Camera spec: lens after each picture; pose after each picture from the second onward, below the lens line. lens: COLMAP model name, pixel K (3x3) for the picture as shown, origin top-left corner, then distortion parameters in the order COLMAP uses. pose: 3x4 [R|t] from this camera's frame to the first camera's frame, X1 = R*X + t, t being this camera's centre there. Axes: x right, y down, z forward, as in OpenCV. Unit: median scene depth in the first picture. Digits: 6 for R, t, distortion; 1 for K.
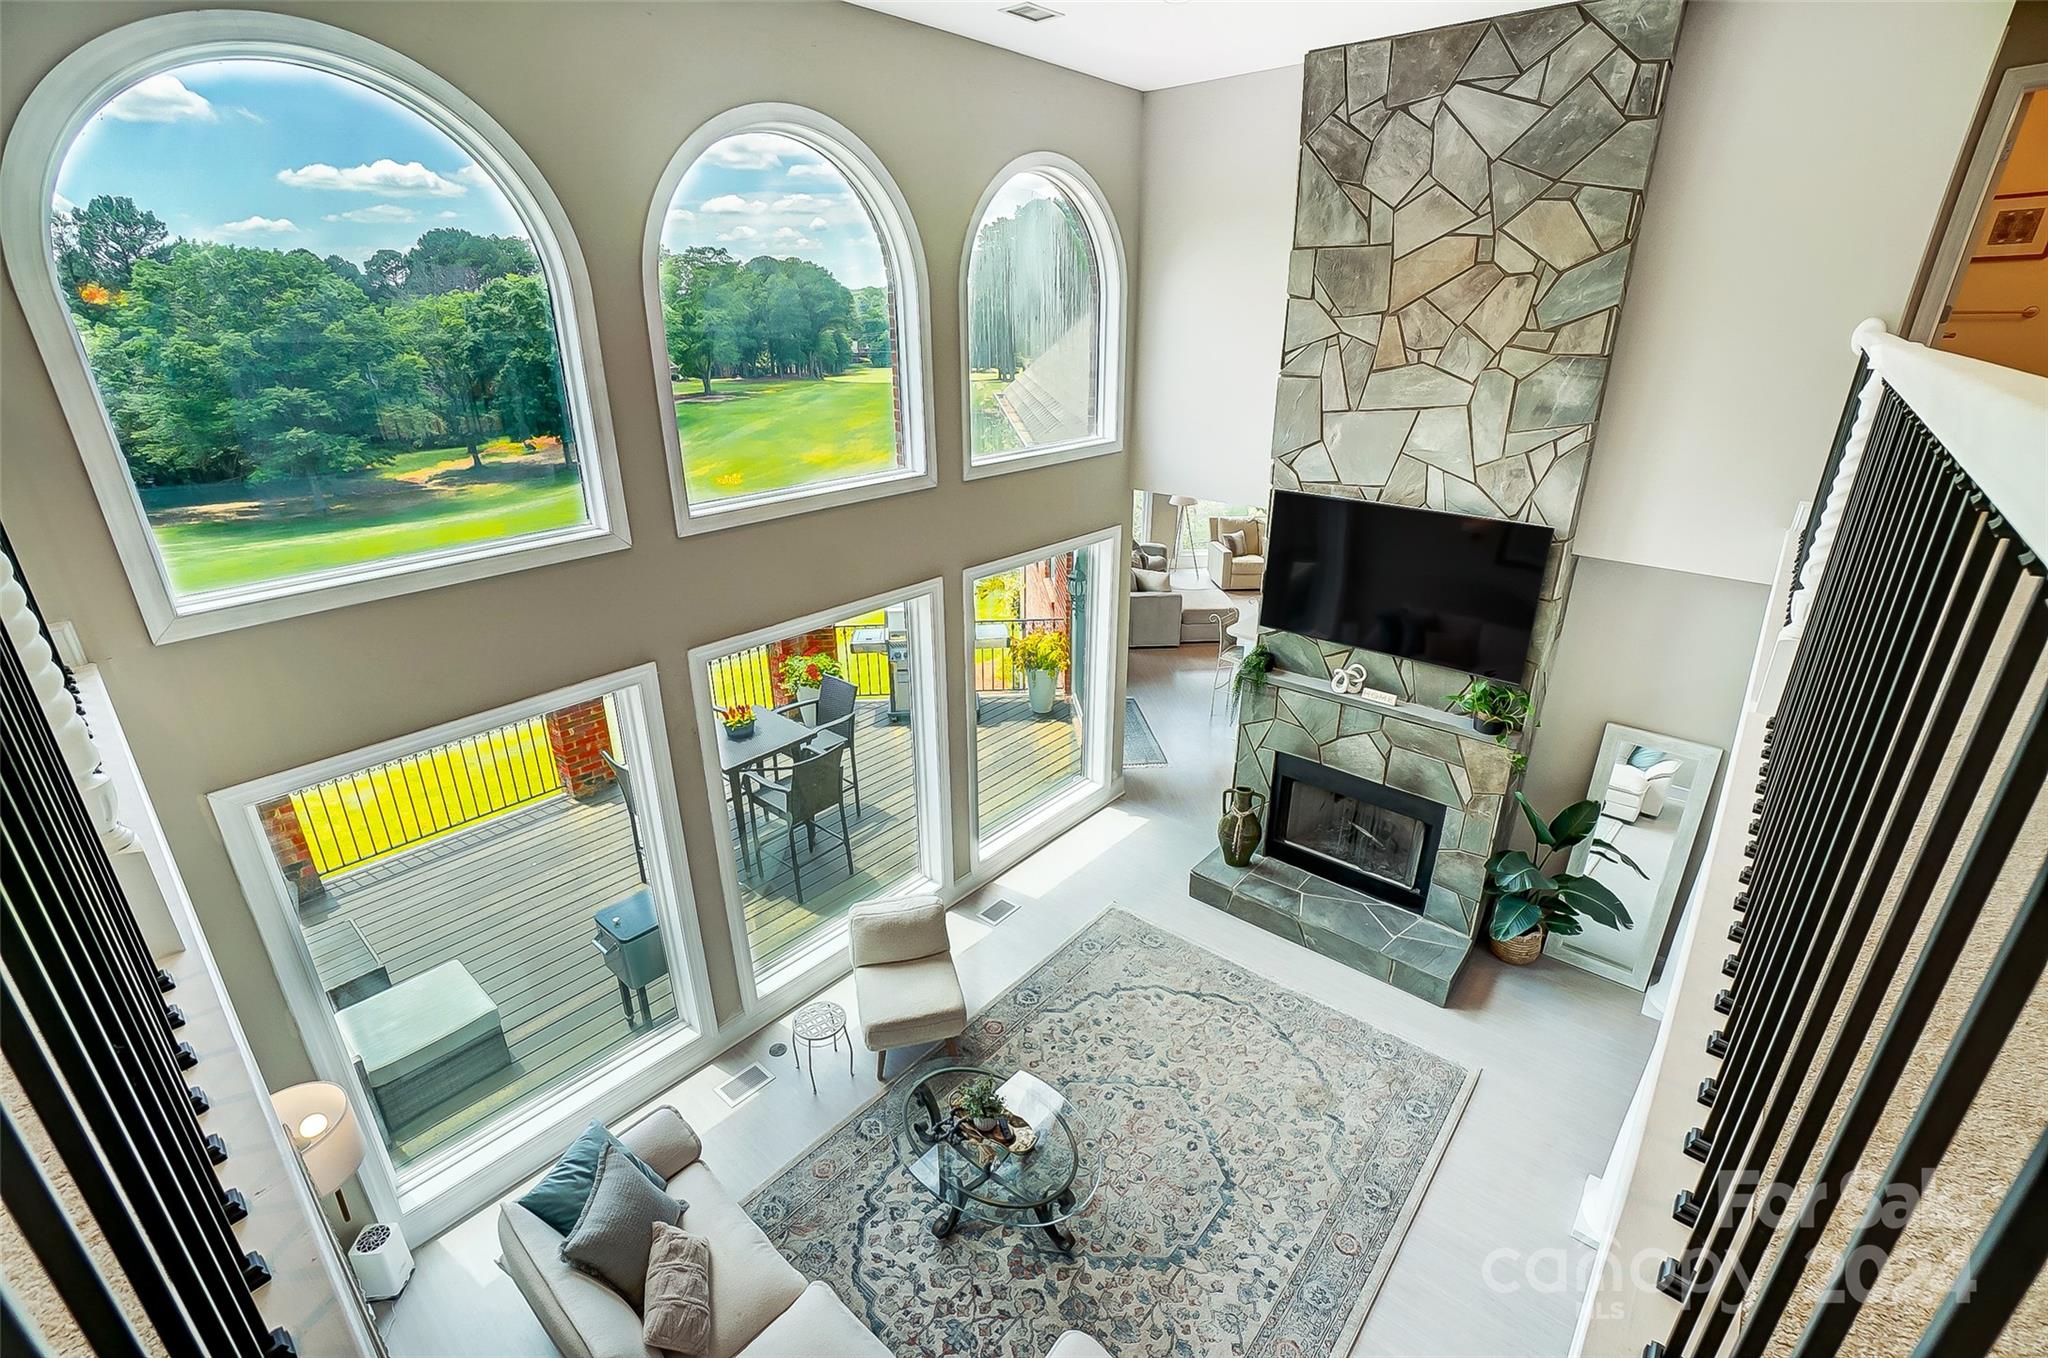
lens RADIAL K [[913.1, 0, 1022.0], [0, 913.1, 683.9], [0, 0, 1]] dist [-0.046151, 0.009633]
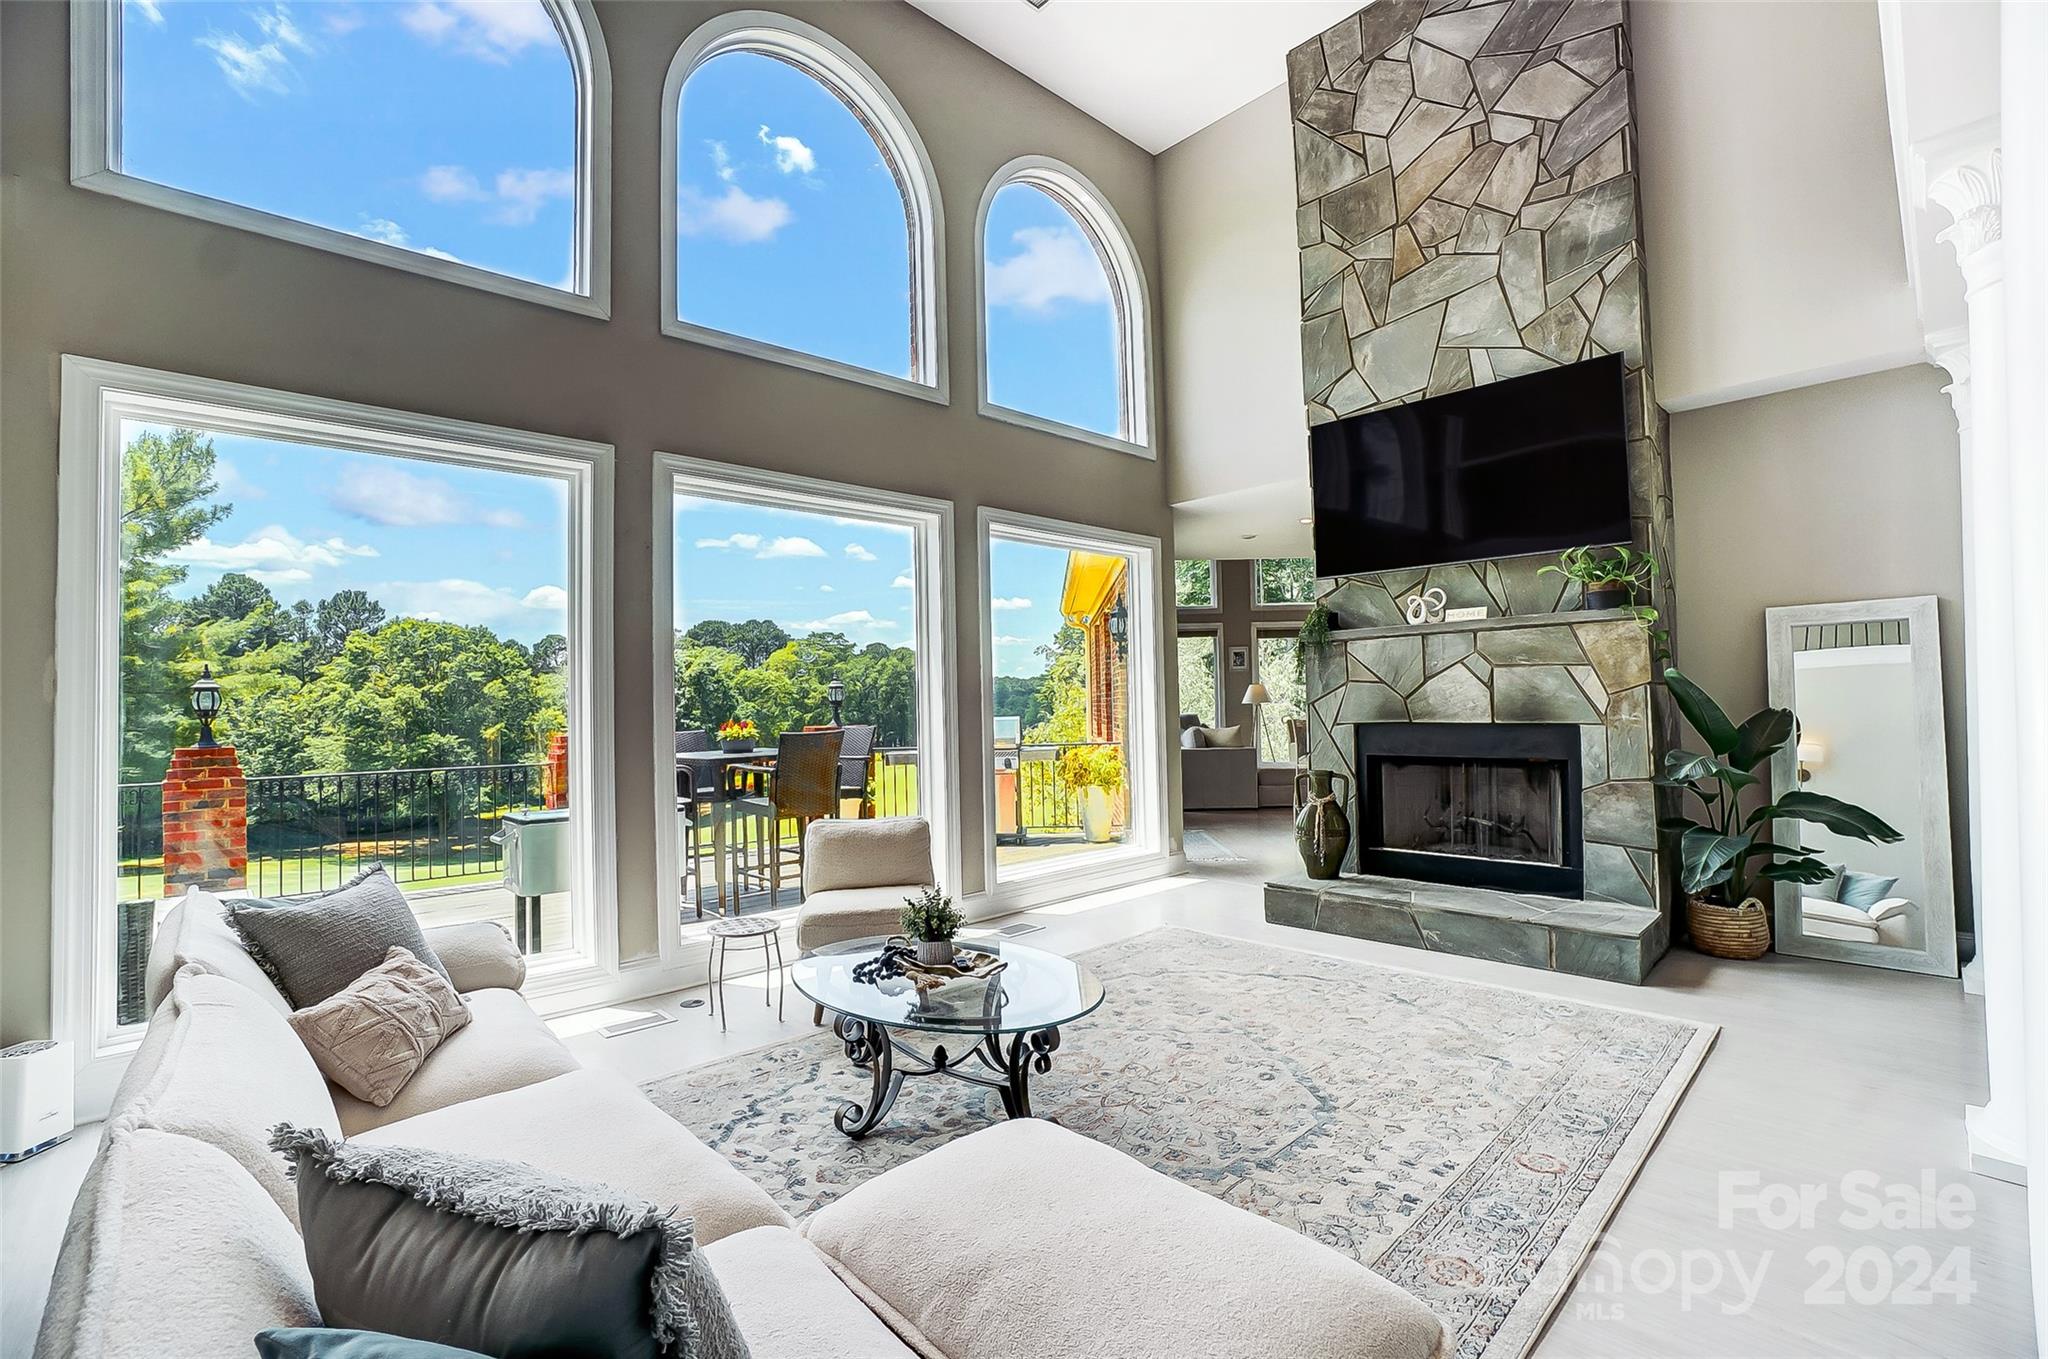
lens RADIAL K [[913.1, 0, 1021.5], [0, 913.1, 677.1], [0, 0, 1]] dist [-0.046151, 0.009633]
pose [[0.994719, -0.022057, -0.100237, 0.071187], [-0.021043, 0.912057, -0.409522, 0.426858], [0.100455, 0.409469, 0.906777, 0.235808]]
